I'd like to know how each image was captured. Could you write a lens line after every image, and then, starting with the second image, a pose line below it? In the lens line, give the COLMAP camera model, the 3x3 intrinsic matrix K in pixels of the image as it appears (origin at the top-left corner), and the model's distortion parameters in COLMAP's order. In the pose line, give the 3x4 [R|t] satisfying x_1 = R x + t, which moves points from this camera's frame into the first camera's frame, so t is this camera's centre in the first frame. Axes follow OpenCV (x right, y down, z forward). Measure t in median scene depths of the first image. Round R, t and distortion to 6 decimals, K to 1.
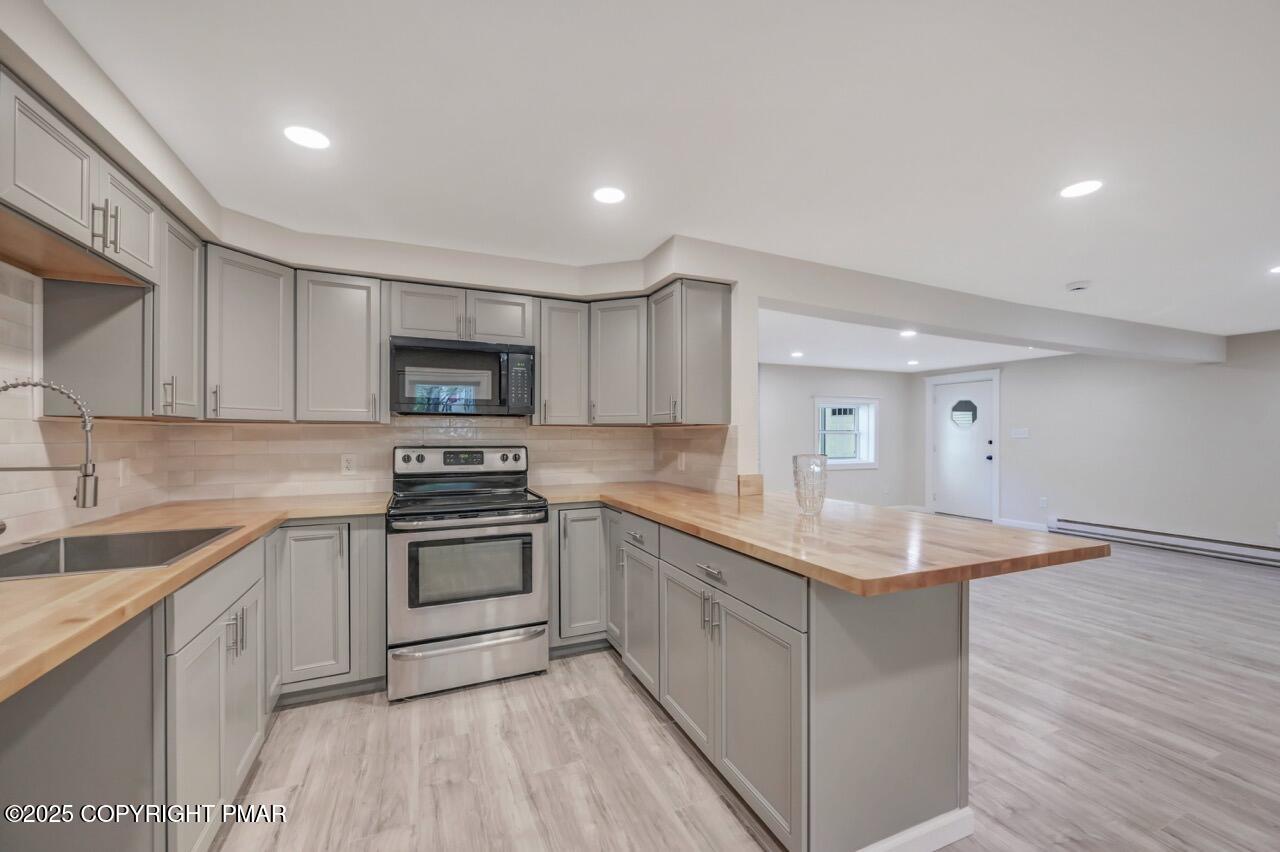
lens RADIAL K [[510.4, 0, 642.4], [0, 510.4, 431.8], [0, 0, 1]] dist [0.001364, 0.000309]
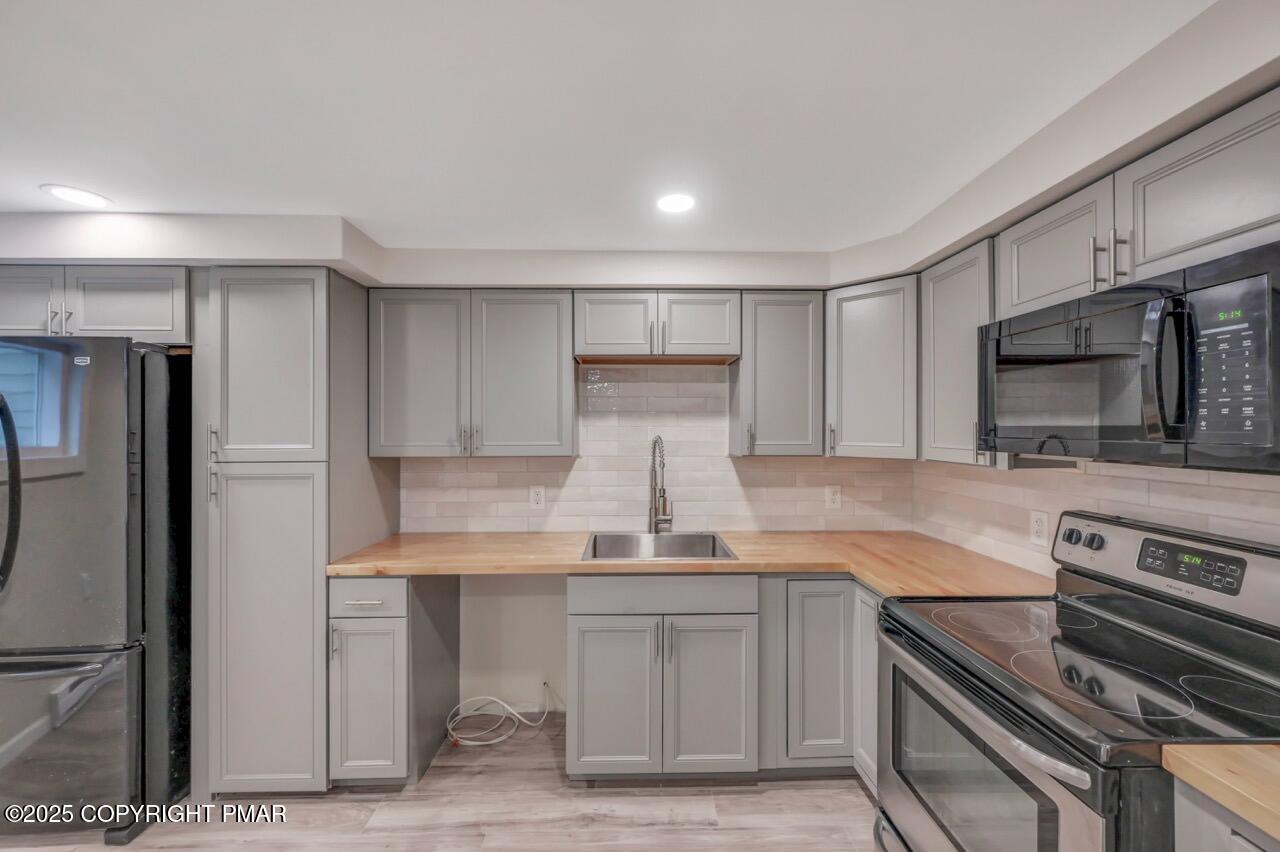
lens RADIAL K [[510.4, 0, 642.4], [0, 510.4, 431.8], [0, 0, 1]] dist [0.001364, 0.000309]
pose [[-0.375588, 0.003592, -0.926780, 0.201559], [0.002184, 0.999993, 0.002990, -0.059777], [0.926784, -0.000901, -0.375594, 0.782848]]
